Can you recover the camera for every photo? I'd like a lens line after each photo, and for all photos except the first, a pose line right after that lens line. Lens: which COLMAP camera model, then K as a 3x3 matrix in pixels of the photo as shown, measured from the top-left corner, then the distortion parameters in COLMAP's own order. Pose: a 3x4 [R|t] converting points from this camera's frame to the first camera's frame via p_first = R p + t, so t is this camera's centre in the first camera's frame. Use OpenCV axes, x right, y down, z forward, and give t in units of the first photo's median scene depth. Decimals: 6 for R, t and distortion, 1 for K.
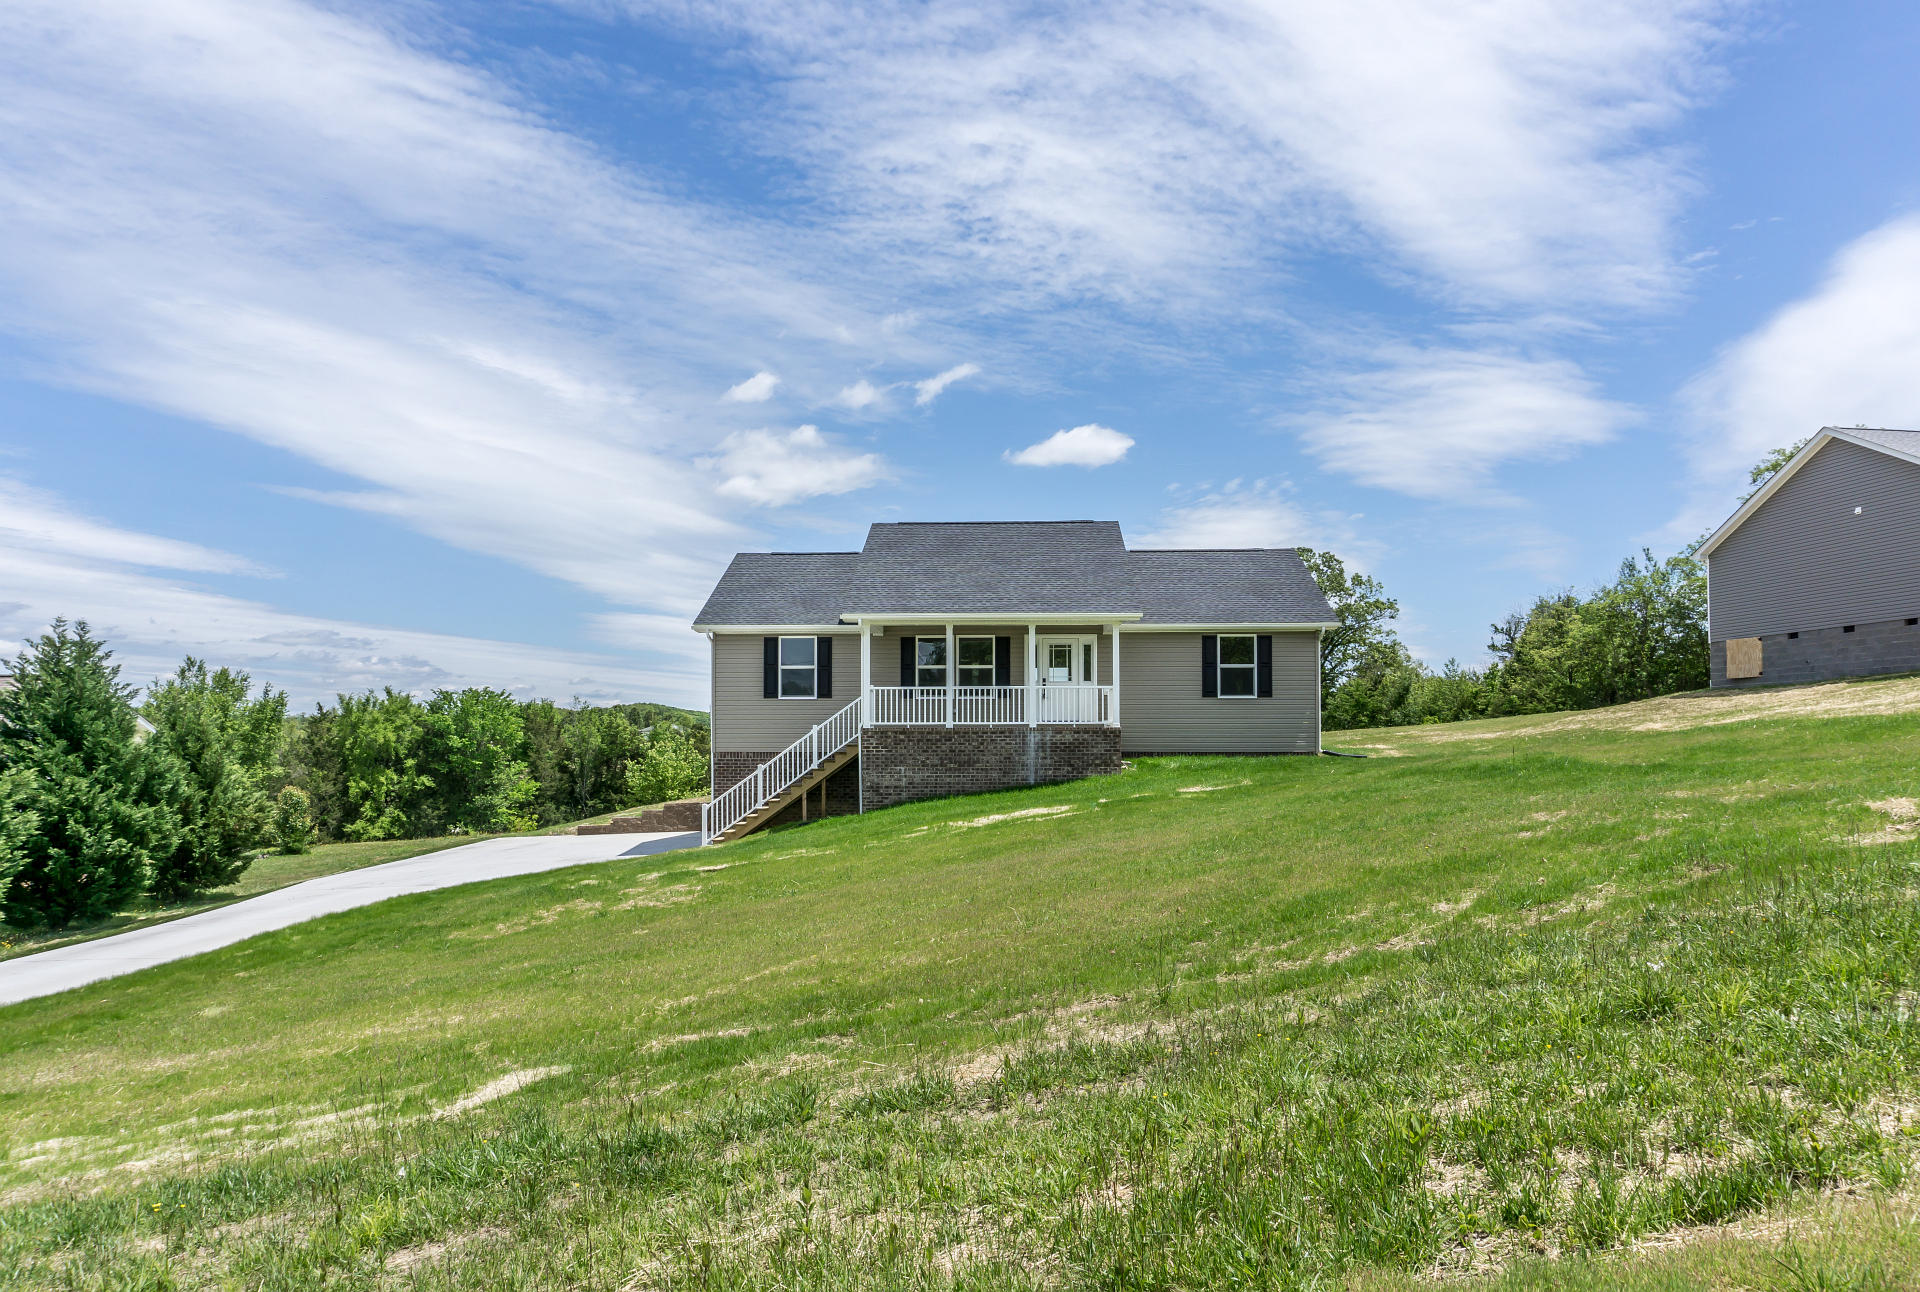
lens RADIAL K [[1280.4, 0, 962.3], [0, 1280.4, 646.0], [0, 0, 1]] dist [-0.016300, -0.005515]
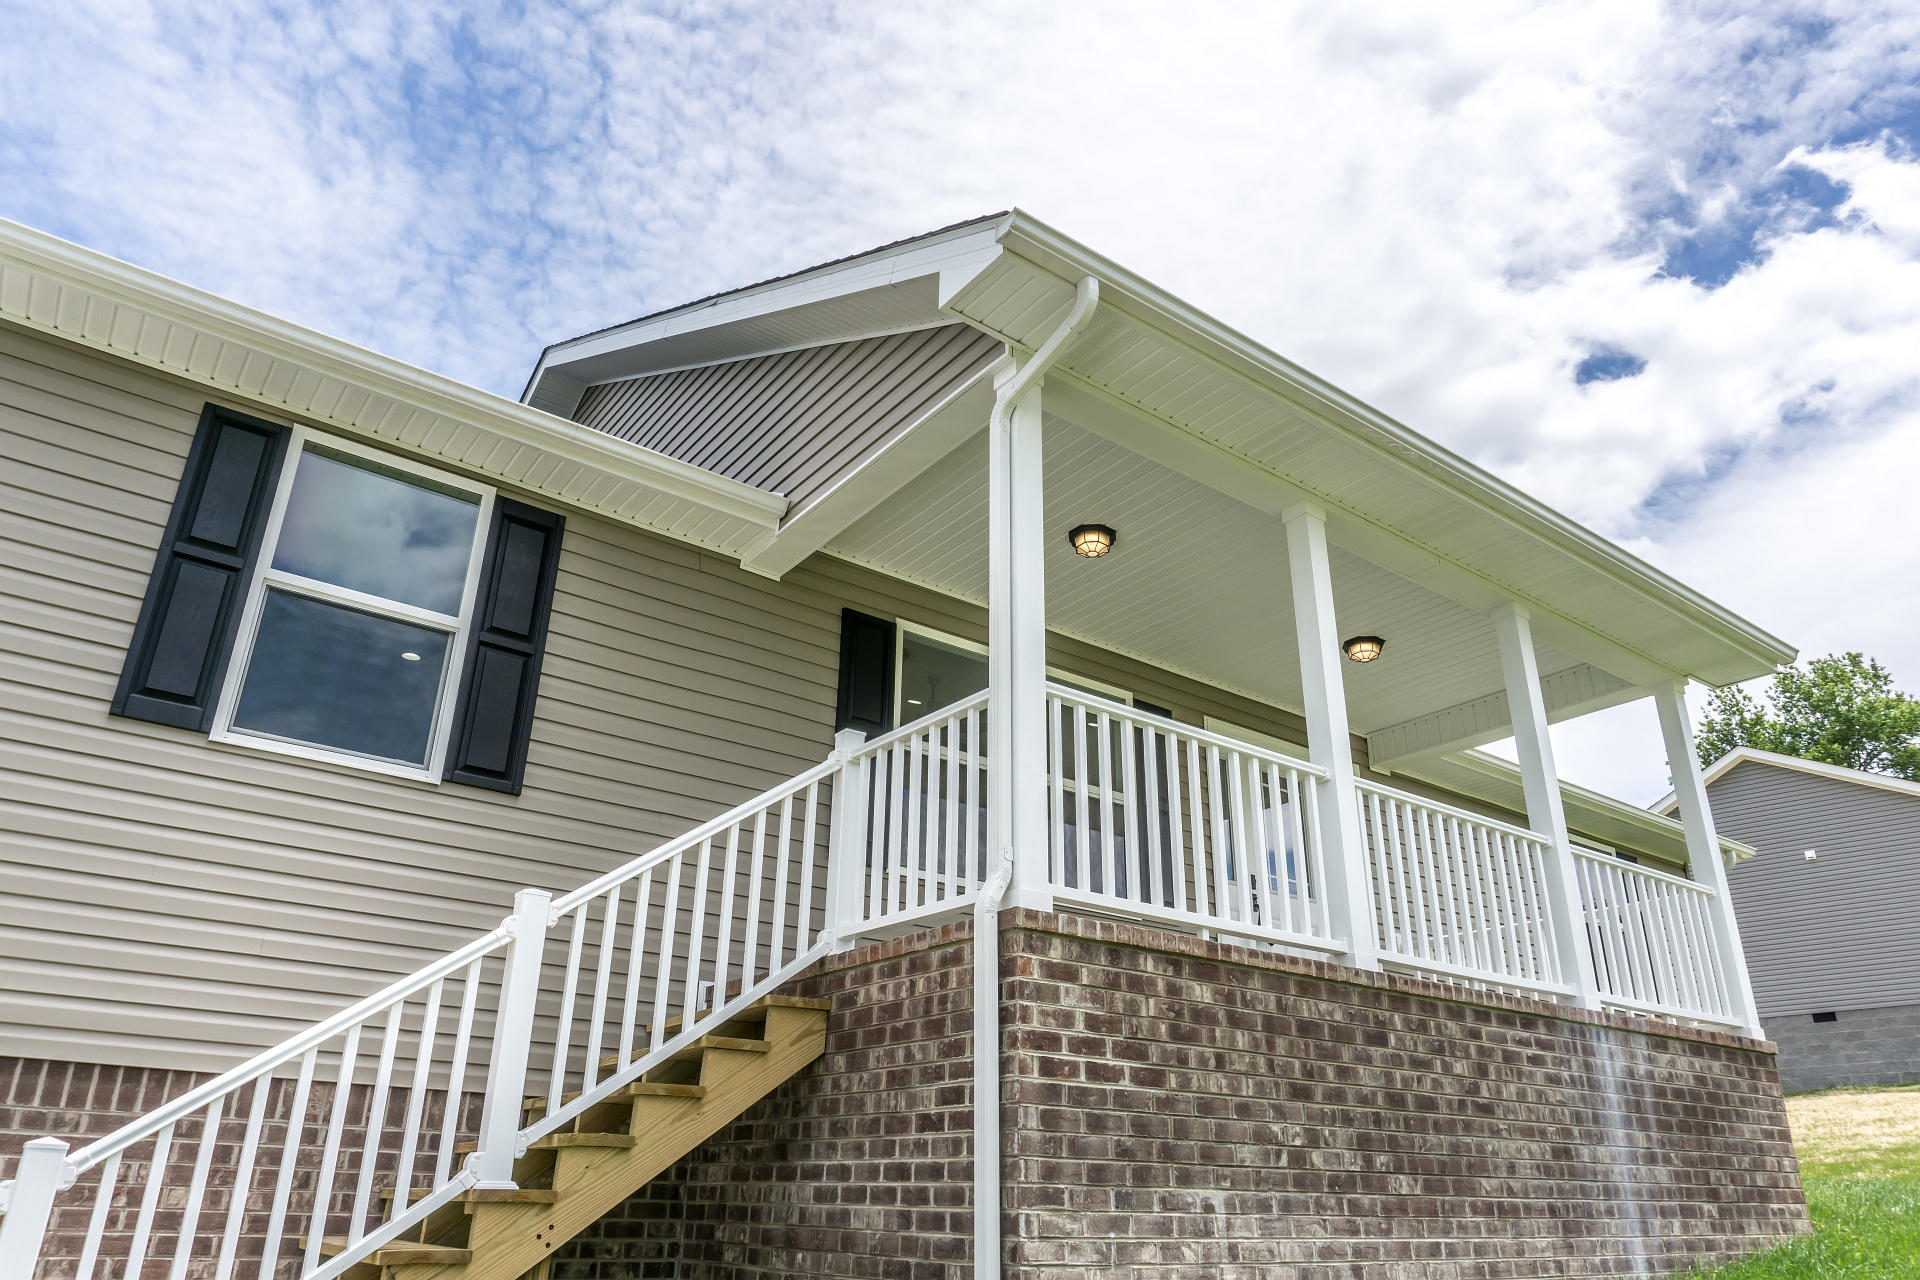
lens RADIAL K [[1290.6, 0, 958.5], [0, 1290.6, 637.6], [0, 0, 1]] dist [-0.024723, -0.000971]
pose [[0.790917, 0.264151, 0.551973, -0.169011], [-0.069355, 0.934913, -0.348033, 0.084359], [-0.607980, 0.236983, 0.757759, 0.843620]]
